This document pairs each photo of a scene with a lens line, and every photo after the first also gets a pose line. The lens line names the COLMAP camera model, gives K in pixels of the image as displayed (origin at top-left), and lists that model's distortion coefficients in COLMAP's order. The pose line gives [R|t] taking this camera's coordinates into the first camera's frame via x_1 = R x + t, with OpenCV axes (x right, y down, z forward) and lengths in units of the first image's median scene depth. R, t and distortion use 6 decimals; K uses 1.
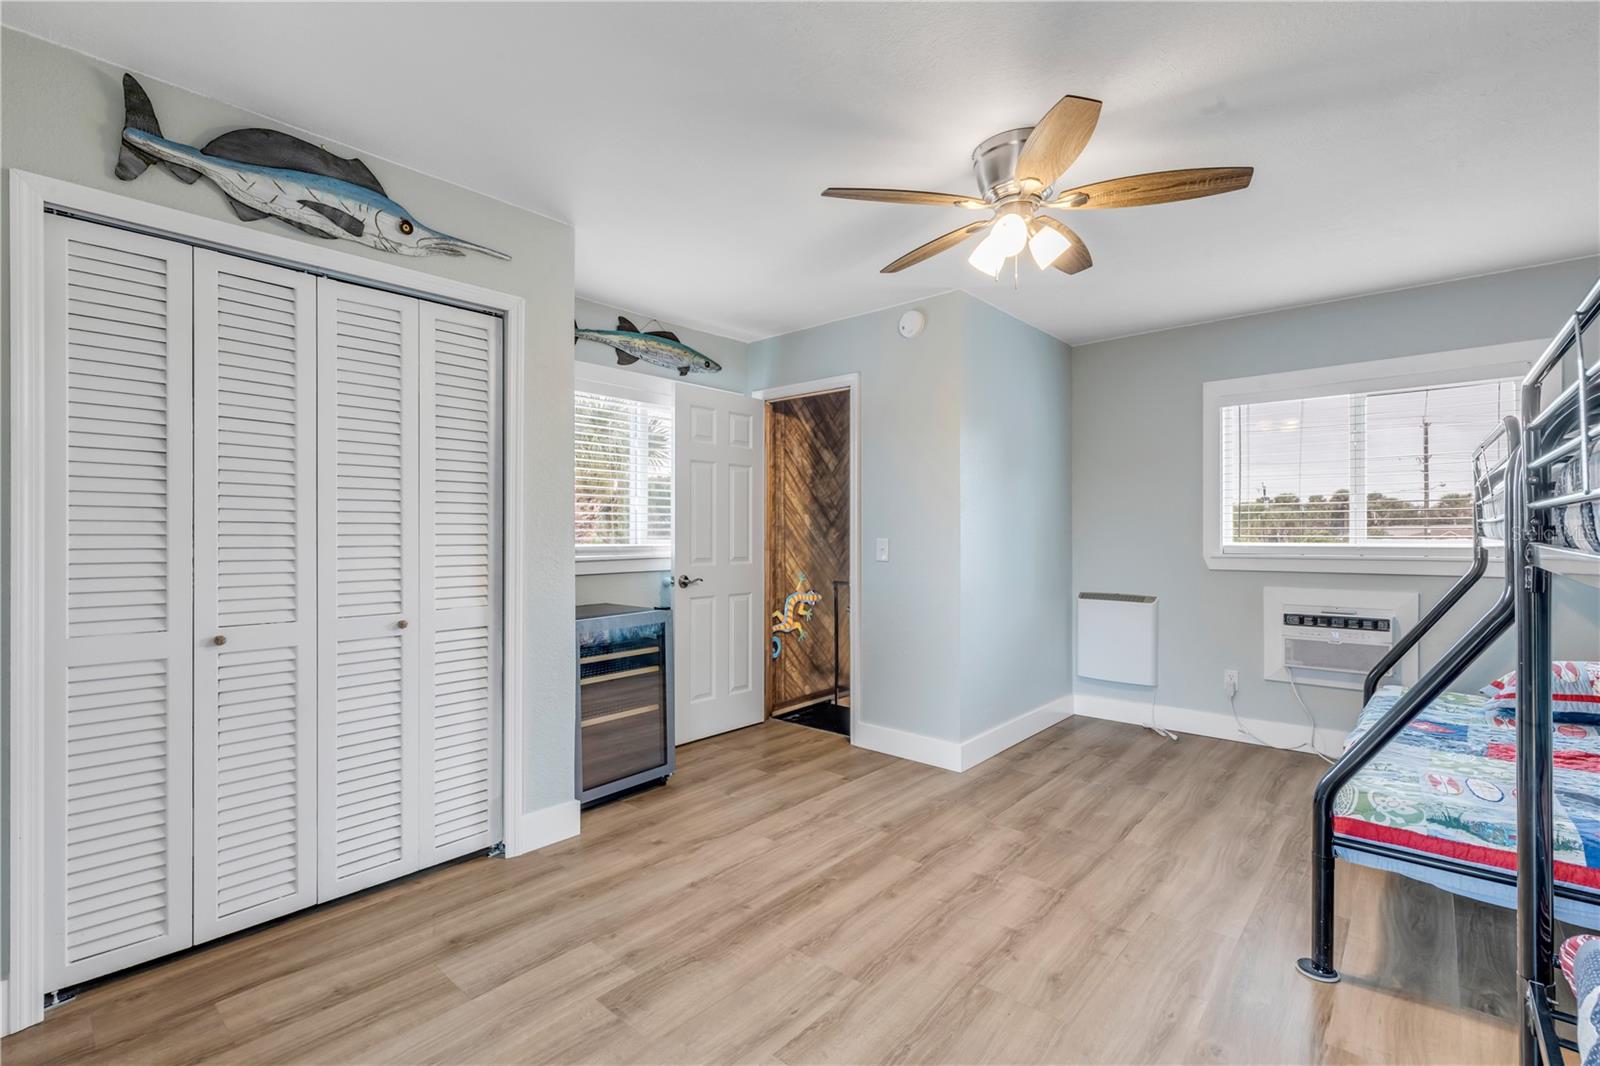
lens RADIAL K [[720.8, 0, 794.9], [0, 720.8, 532.5], [0, 0, 1]] dist [0.006585, 0.000050]
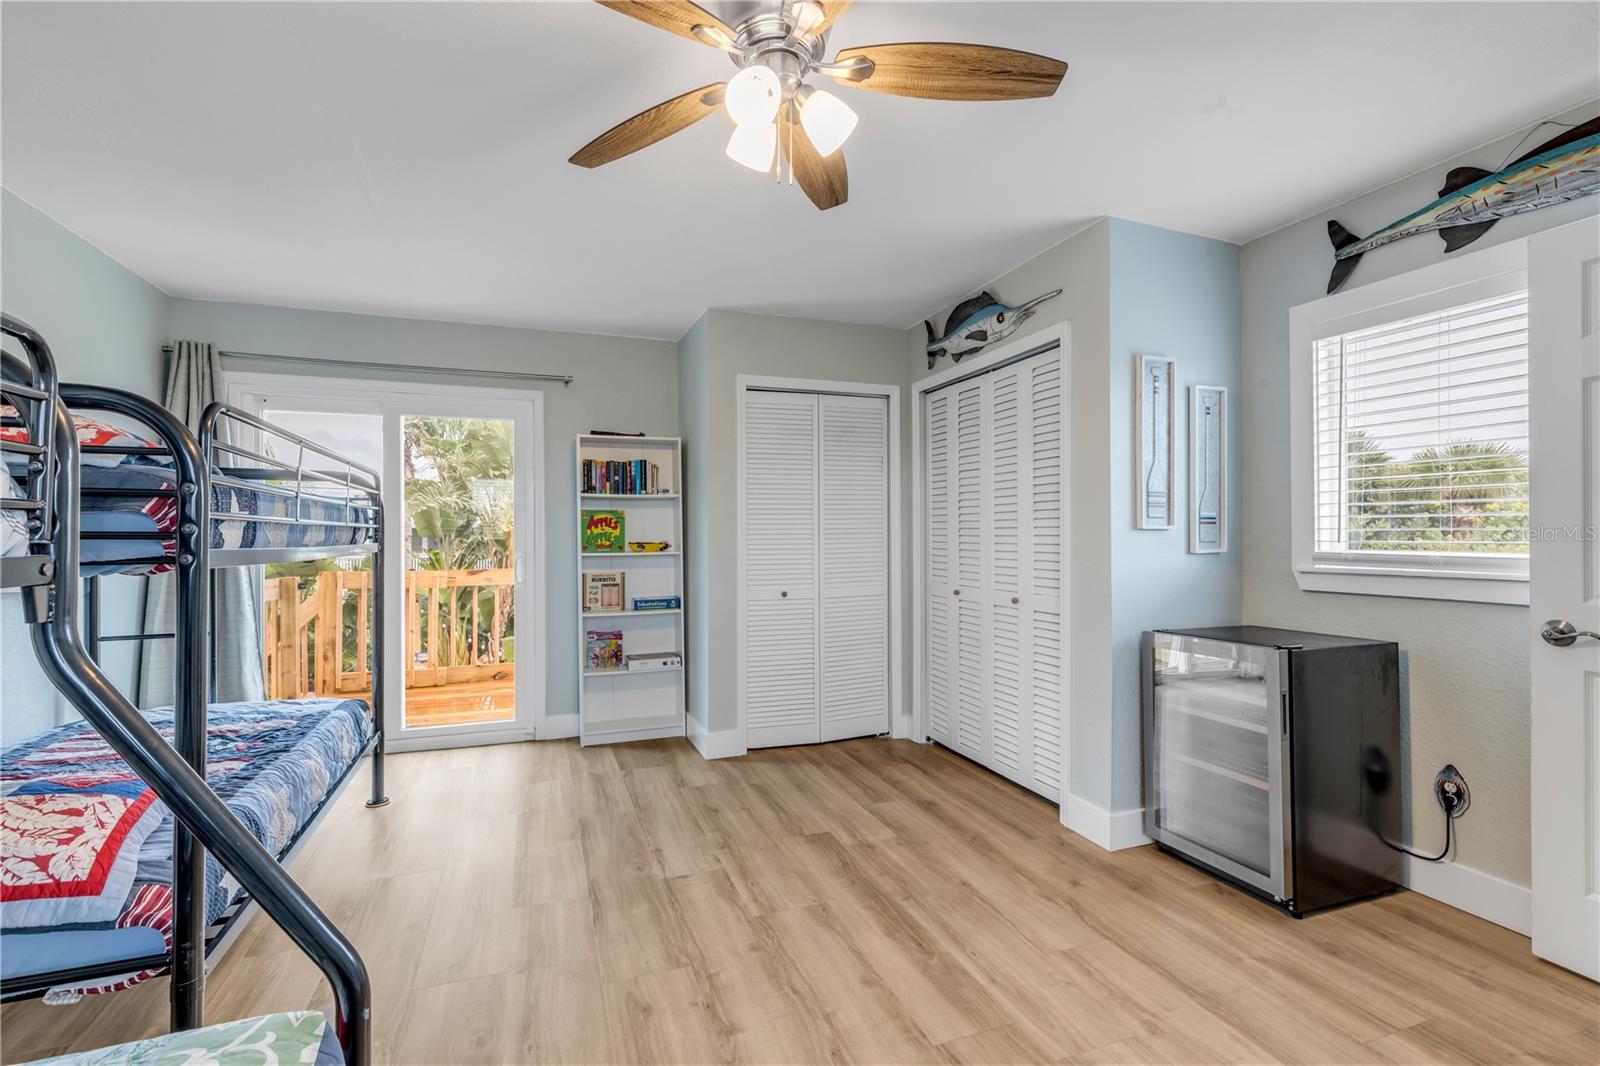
lens RADIAL K [[720.8, 0, 794.9], [0, 720.8, 532.5], [0, 0, 1]] dist [0.006585, 0.000050]
pose [[-0.483520, -0.000529, -0.875333, 0.900406], [0.003263, 0.999992, -0.002407, -0.001546], [0.875327, -0.004020, -0.483514, 1.345382]]
